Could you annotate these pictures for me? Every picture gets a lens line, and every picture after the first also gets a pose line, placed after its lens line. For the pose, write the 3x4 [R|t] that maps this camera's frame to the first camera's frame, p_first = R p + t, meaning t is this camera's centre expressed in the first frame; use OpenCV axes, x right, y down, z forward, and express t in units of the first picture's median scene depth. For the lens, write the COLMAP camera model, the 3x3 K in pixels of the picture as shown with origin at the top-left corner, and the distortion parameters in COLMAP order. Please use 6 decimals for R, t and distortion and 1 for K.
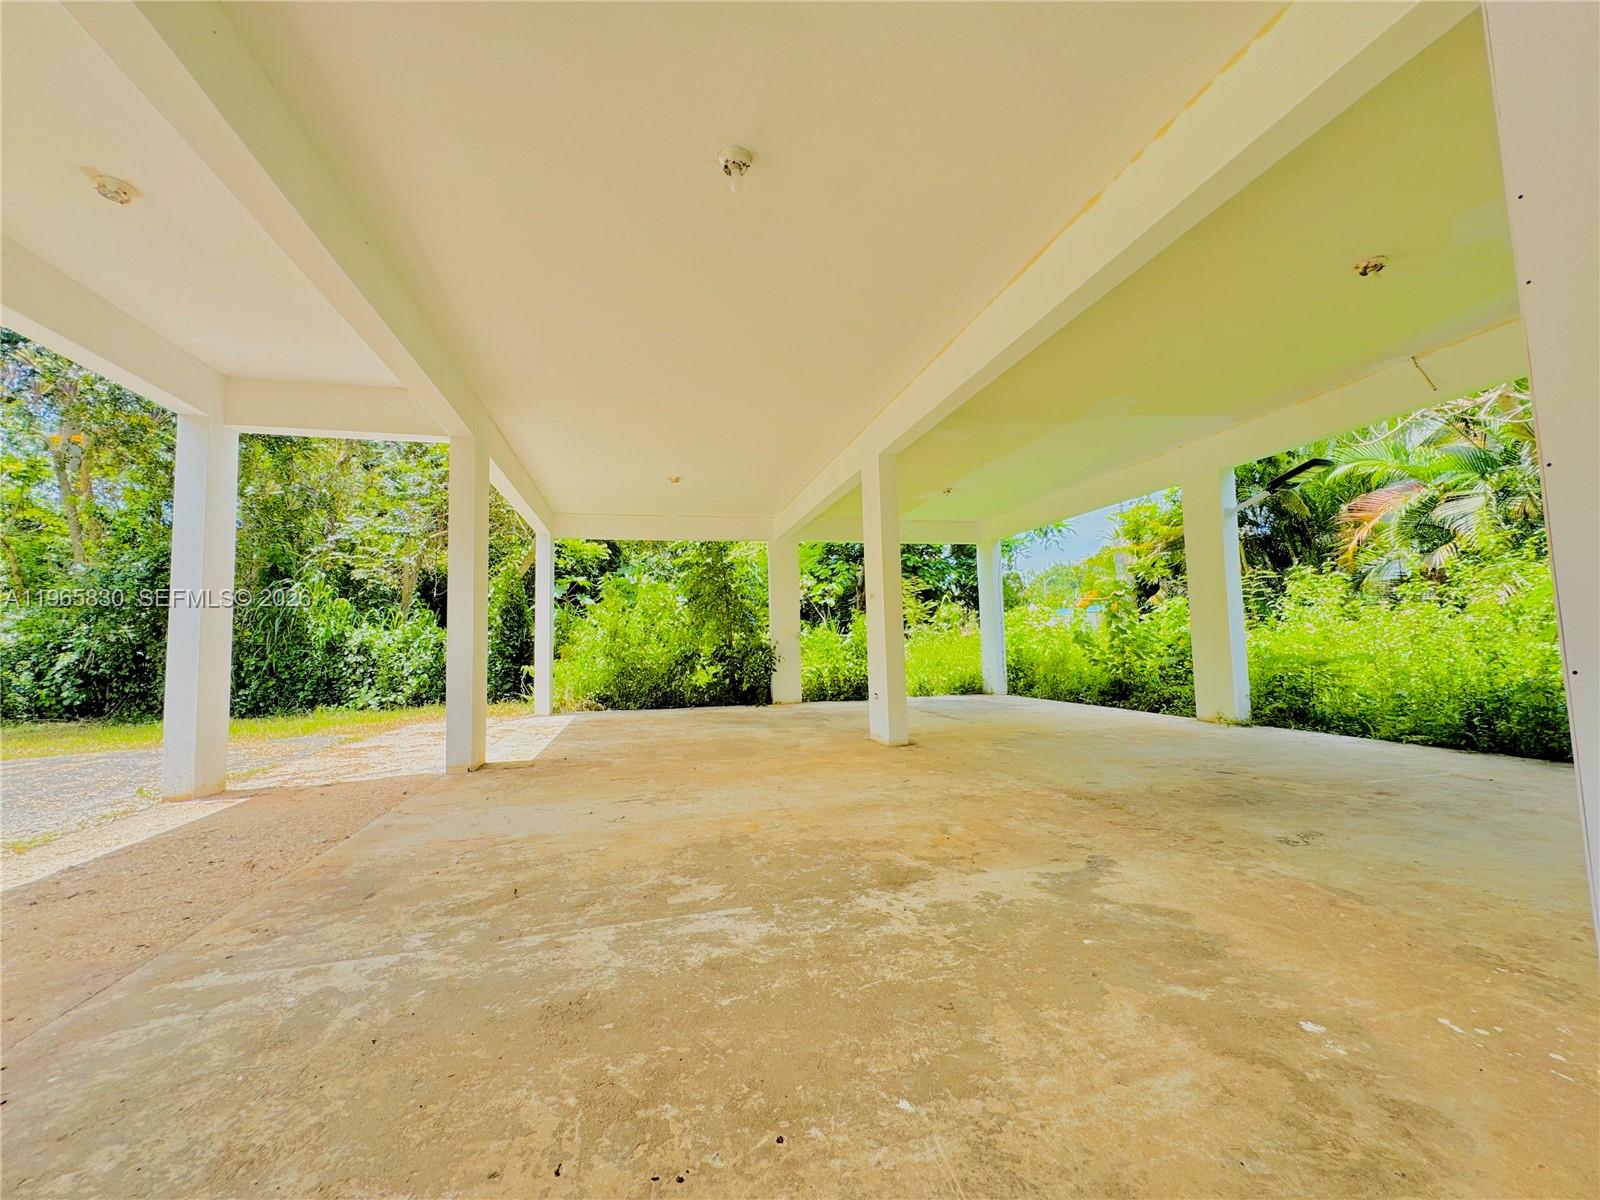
lens RADIAL K [[645.5, 0, 796.2], [0, 645.5, 600.7], [0, 0, 1]] dist [-0.001353, 0.000141]
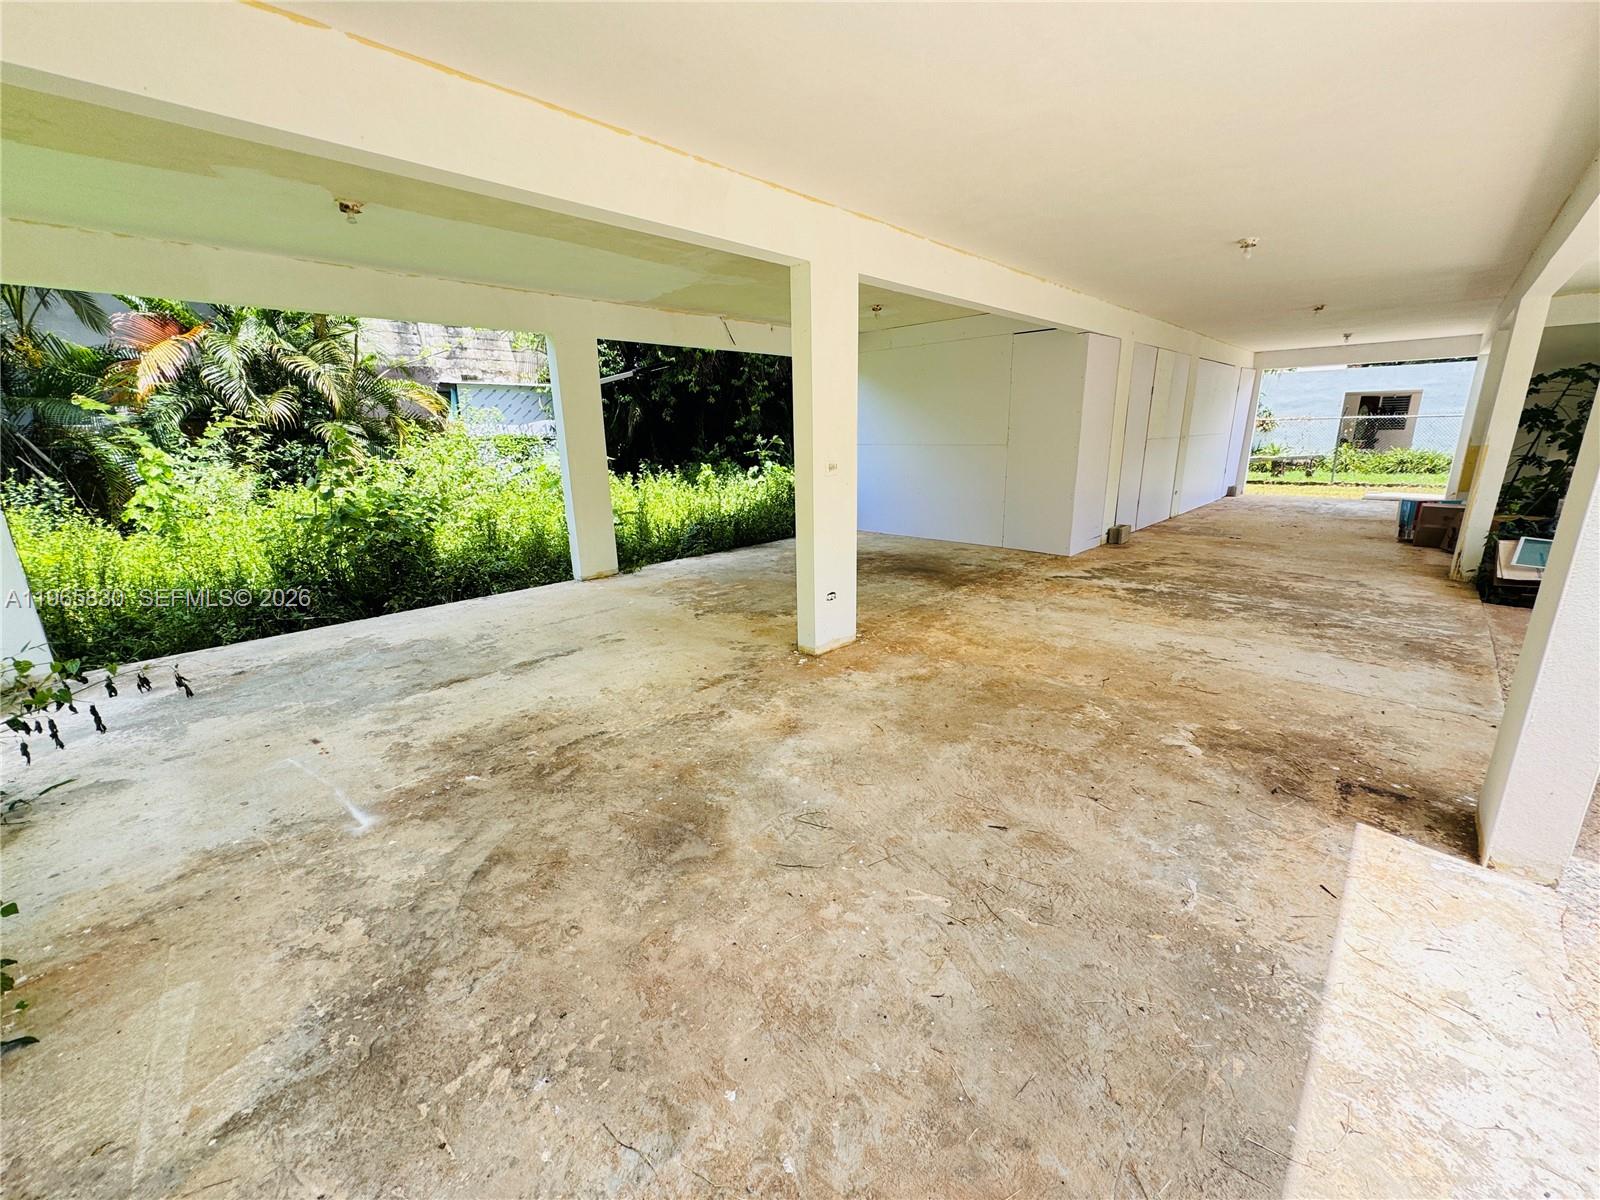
lens RADIAL K [[645.5, 0, 796.2], [0, 645.5, 600.7], [0, 0, 1]] dist [-0.001353, 0.000141]
pose [[-0.546052, -0.181063, 0.817951, -1.252199], [-0.027024, 0.979663, 0.198819, -0.006412], [-0.837315, 0.086461, -0.539840, 3.662086]]
